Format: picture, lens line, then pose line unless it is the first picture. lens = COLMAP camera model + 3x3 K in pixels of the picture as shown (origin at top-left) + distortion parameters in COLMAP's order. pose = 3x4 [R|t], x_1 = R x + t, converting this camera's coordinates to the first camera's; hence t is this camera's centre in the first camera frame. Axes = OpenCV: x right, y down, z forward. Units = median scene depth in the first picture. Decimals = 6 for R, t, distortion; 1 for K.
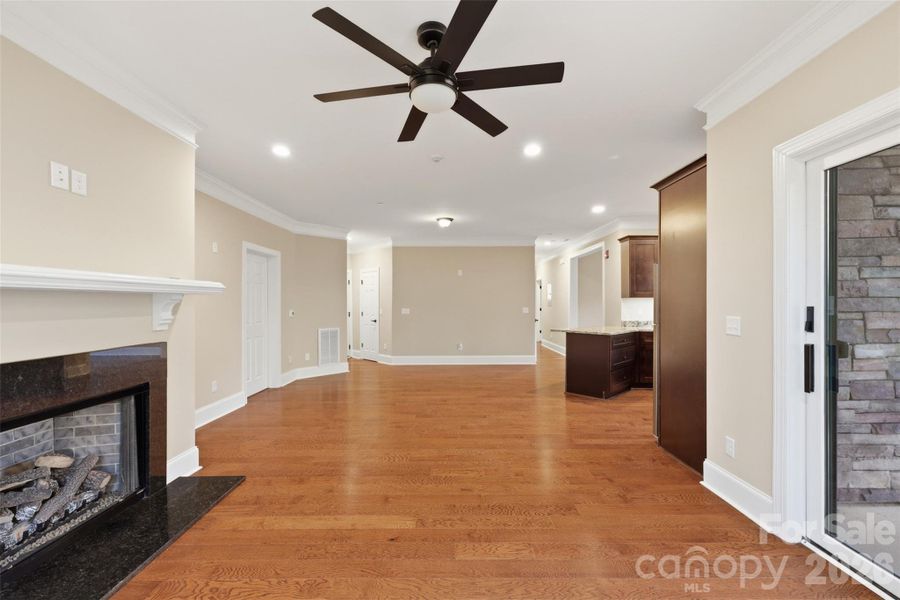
lens RADIAL K [[368.8, 0, 447.9], [0, 368.8, 305.5], [0, 0, 1]] dist [0.000881, 0.000103]
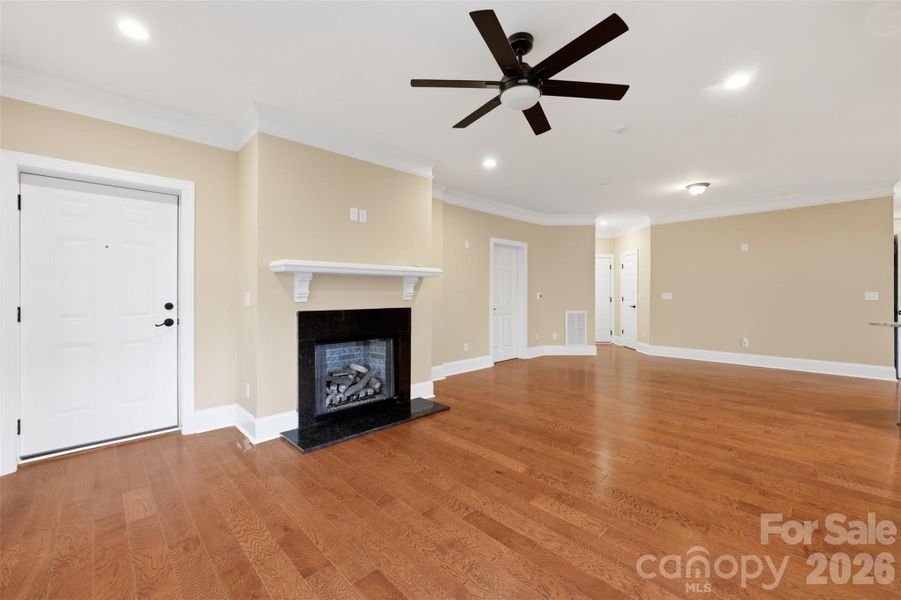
lens RADIAL K [[366.2, 0, 449.9], [0, 366.2, 294.3], [0, 0, 1]] dist [0.000526, 0.000150]
pose [[0.697796, 0.004549, -0.716282, 0.487179], [-0.005685, 0.999984, 0.000812, 0.040679], [0.716274, 0.003505, 0.697810, 0.036101]]
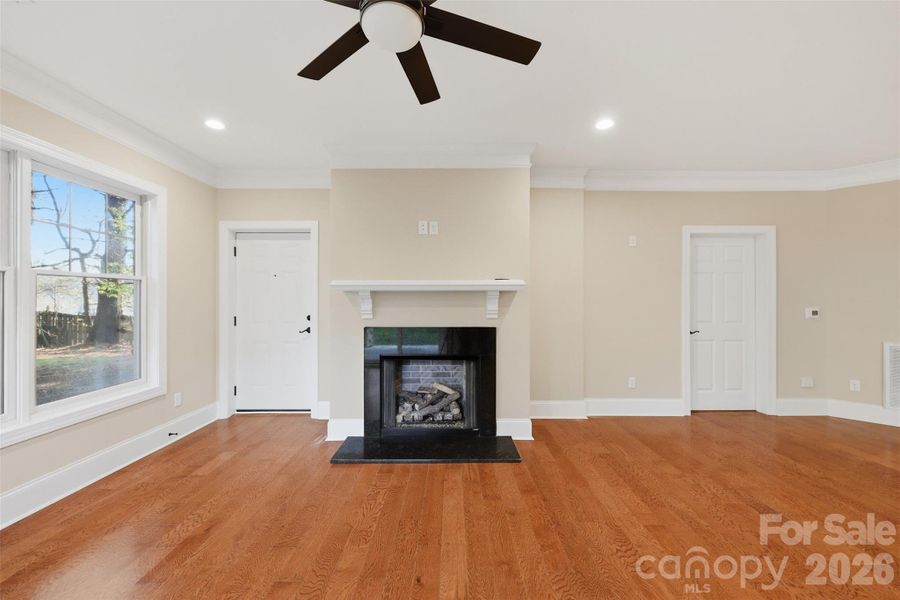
lens RADIAL K [[358.7, 0, 452.4], [0, 358.7, 297.7], [0, 0, 1]] dist [-0.001420, 0.000022]
pose [[0.013713, 0.002484, -0.999903, 0.542913], [-0.005609, 0.999981, 0.002408, -0.010729], [0.999890, 0.005575, 0.013727, 0.864906]]
